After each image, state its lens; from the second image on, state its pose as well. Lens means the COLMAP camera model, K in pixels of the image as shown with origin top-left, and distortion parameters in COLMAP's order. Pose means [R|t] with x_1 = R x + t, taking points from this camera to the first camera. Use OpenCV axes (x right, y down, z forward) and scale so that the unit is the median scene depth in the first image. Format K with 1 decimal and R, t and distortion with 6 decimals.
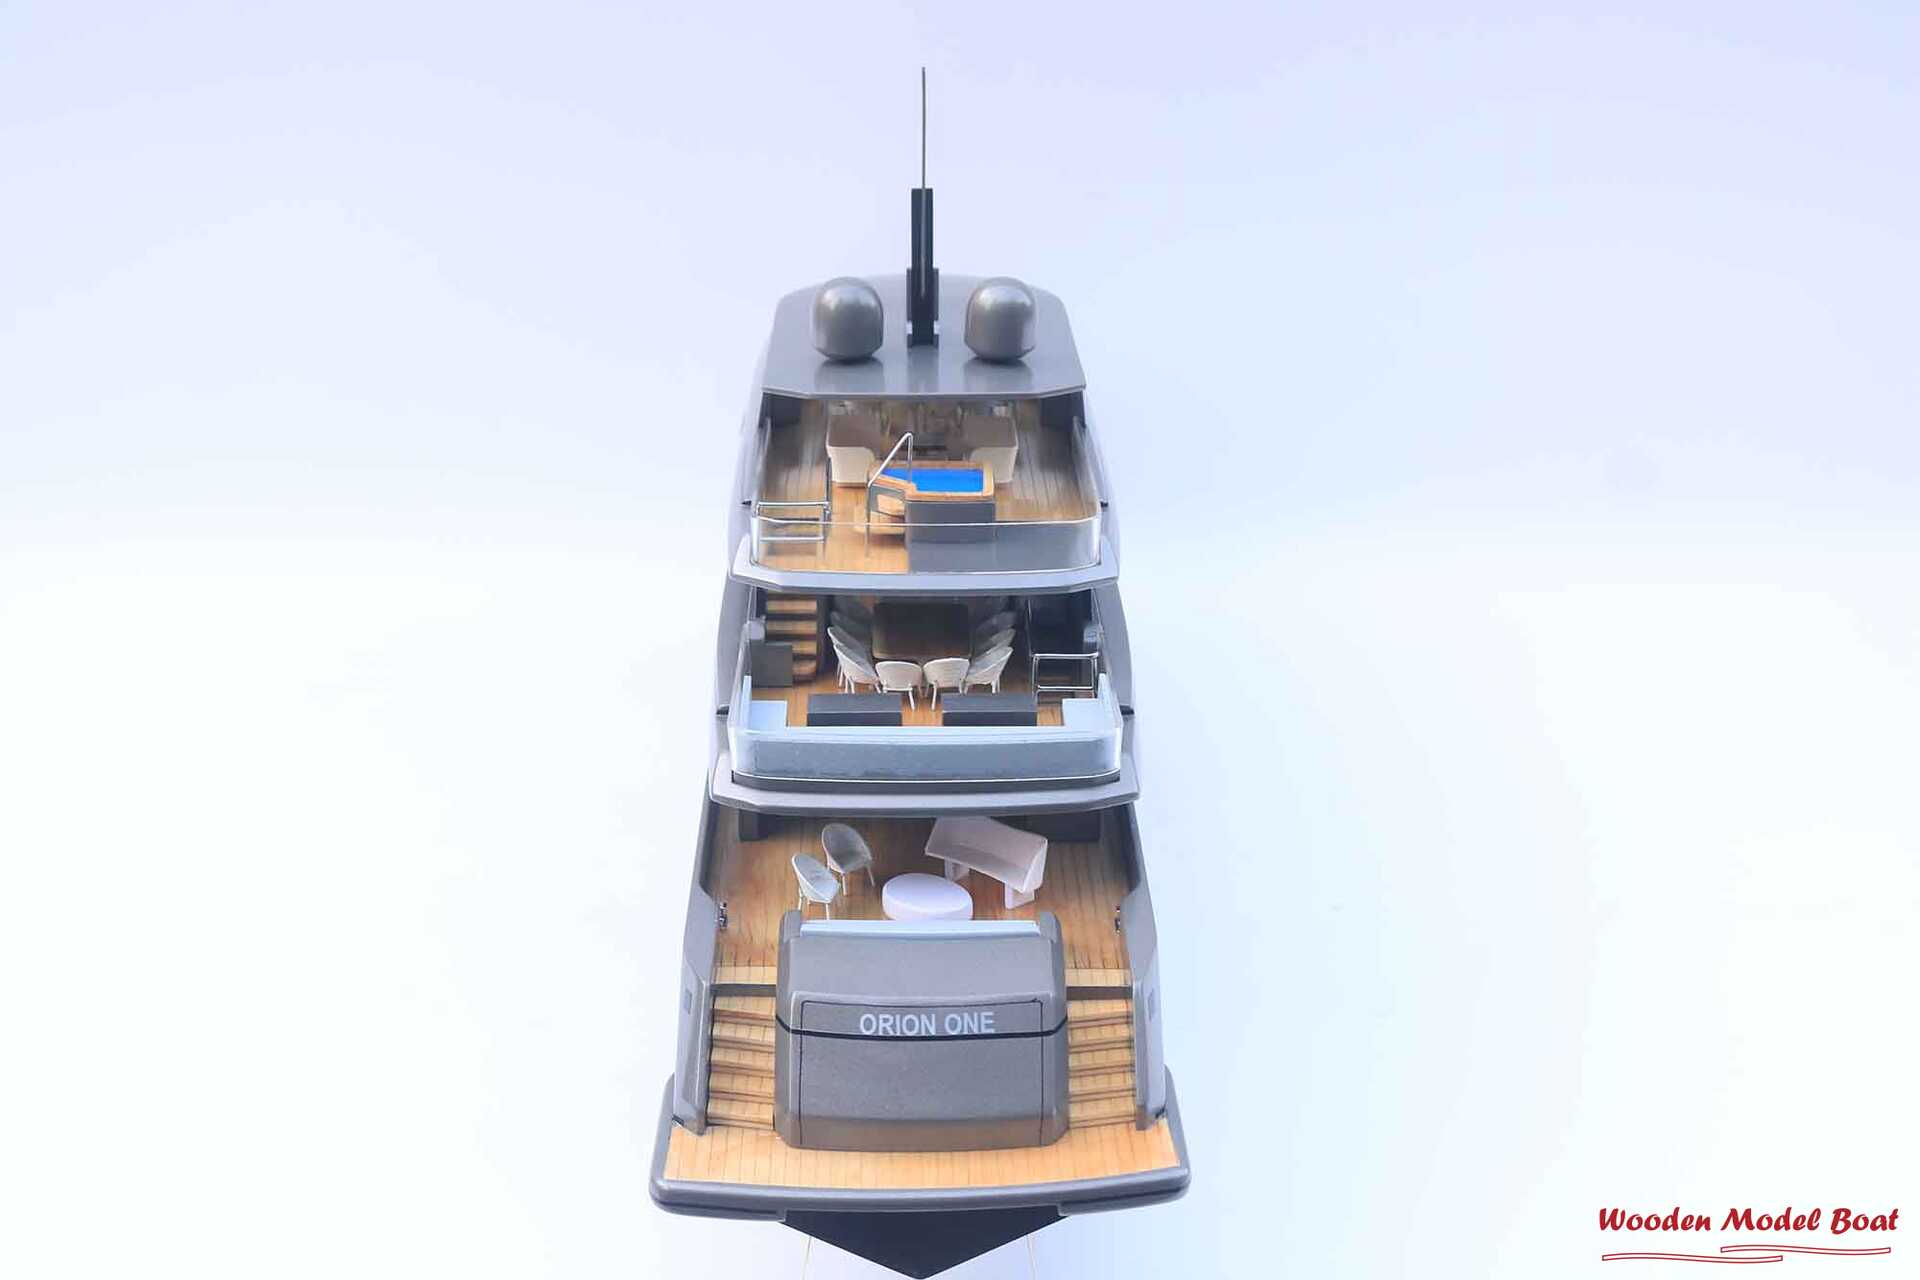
lens RADIAL K [[3294.2, 0, 961.6], [0, 3294.2, 639.5], [0, 0, 1]] dist [-0.244880, 0.000000]
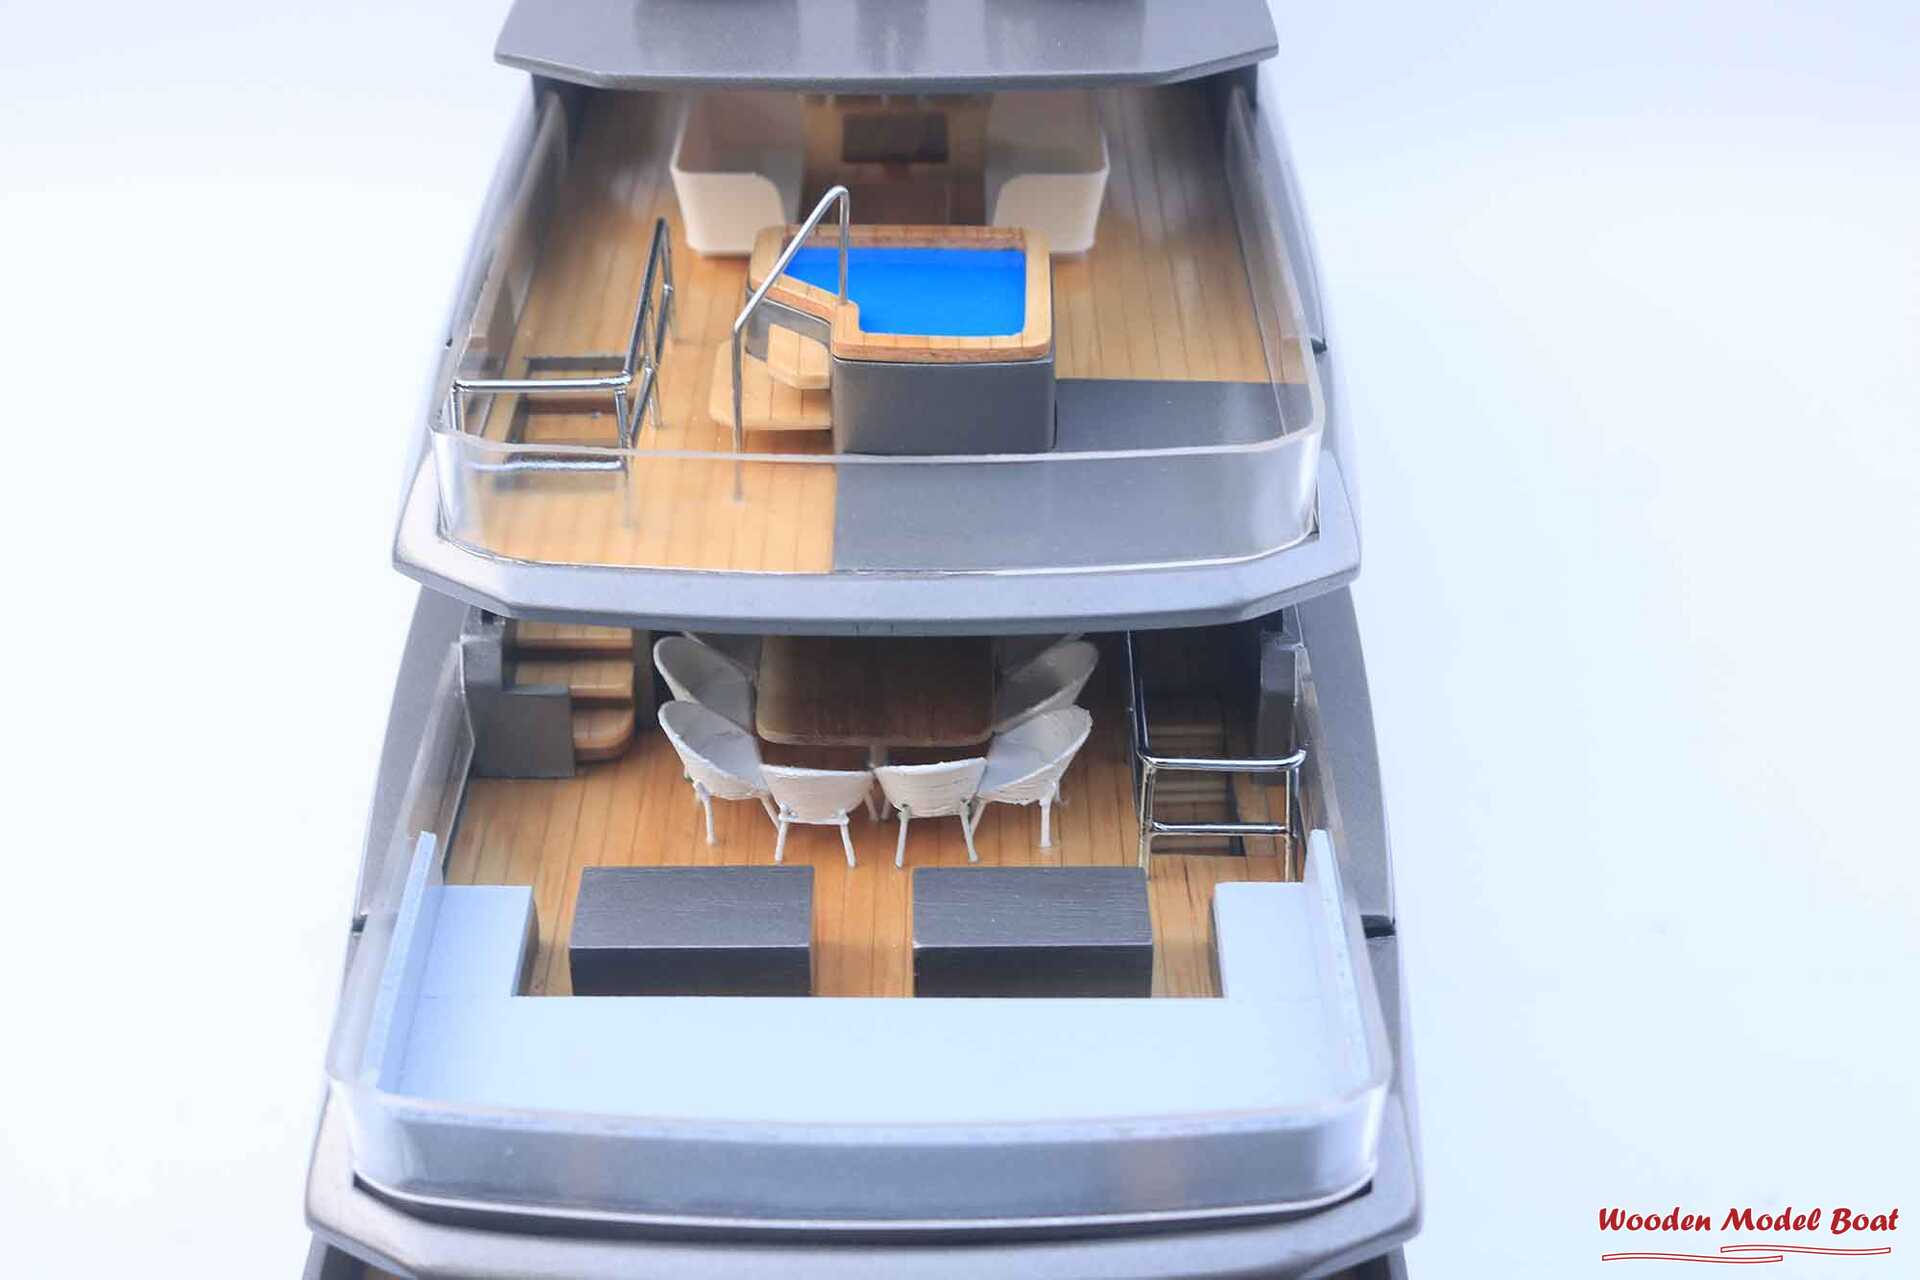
lens RADIAL K [[3294.2, 0, 954.3], [0, 3294.2, 640.3], [0, 0, 1]] dist [-0.244880, 0.000000]
pose [[0.999708, 0.006343, -0.023296, 0.007707], [-0.001810, 0.981850, 0.189650, -0.084517], [0.024076, -0.189552, 0.981575, 0.594806]]
